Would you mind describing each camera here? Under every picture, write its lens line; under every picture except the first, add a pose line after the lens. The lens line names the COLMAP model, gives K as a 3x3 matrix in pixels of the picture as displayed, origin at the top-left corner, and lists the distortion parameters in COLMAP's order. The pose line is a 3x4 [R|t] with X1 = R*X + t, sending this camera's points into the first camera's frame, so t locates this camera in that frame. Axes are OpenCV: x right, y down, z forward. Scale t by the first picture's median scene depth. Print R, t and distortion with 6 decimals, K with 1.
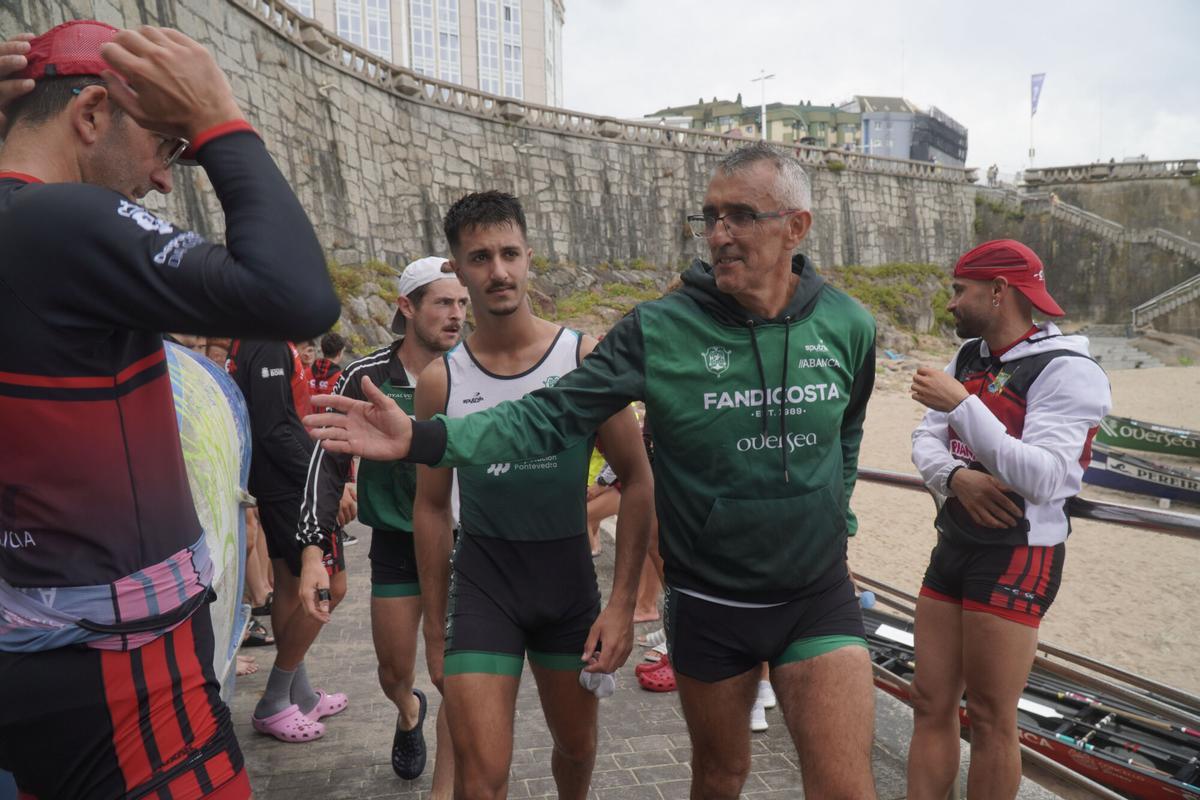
lens RADIAL K [[949.4, 0, 601.5], [0, 949.4, 397.7], [0, 0, 1]] dist [0.003931, -0.041390]
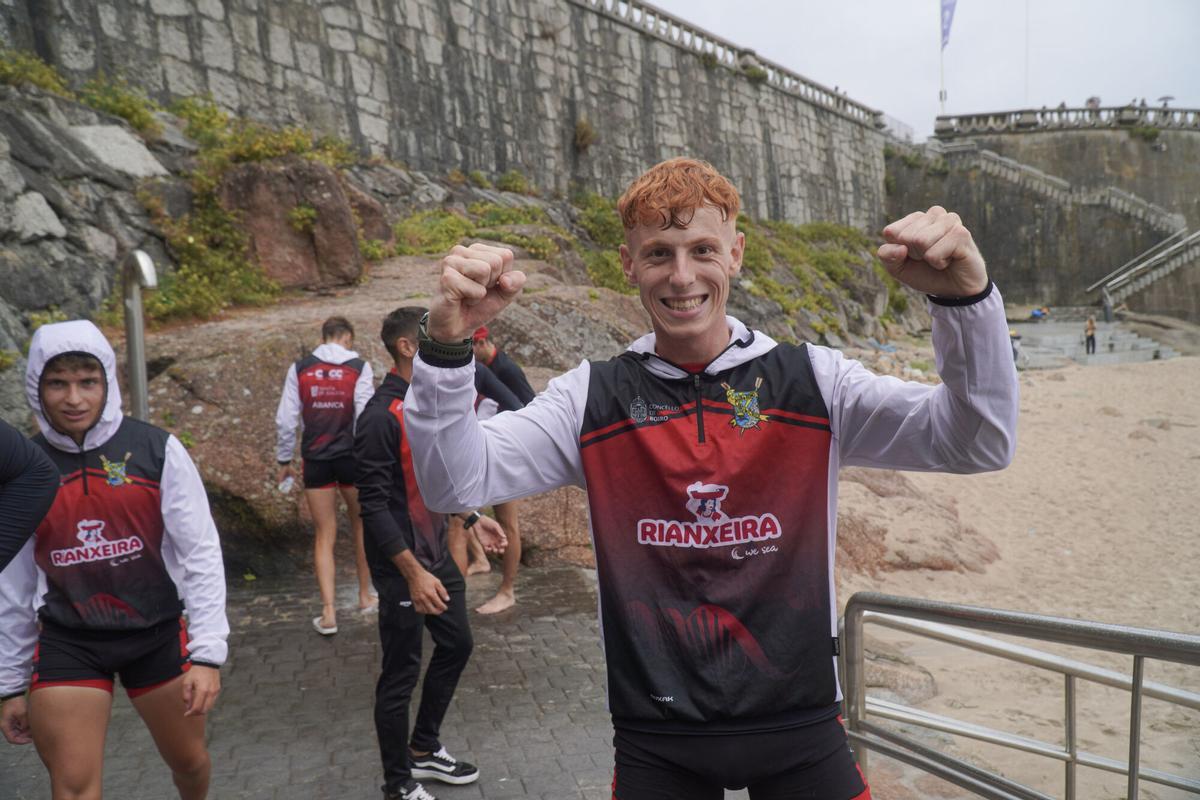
lens RADIAL K [[949.4, 0, 595.4], [0, 949.4, 403.6], [0, 0, 1]] dist [0.003931, -0.041390]
pose [[0.967127, -0.034633, 0.251925, -0.043246], [0.037512, 0.999274, -0.006633, -0.007309], [-0.251513, 0.015865, 0.967724, 0.361651]]
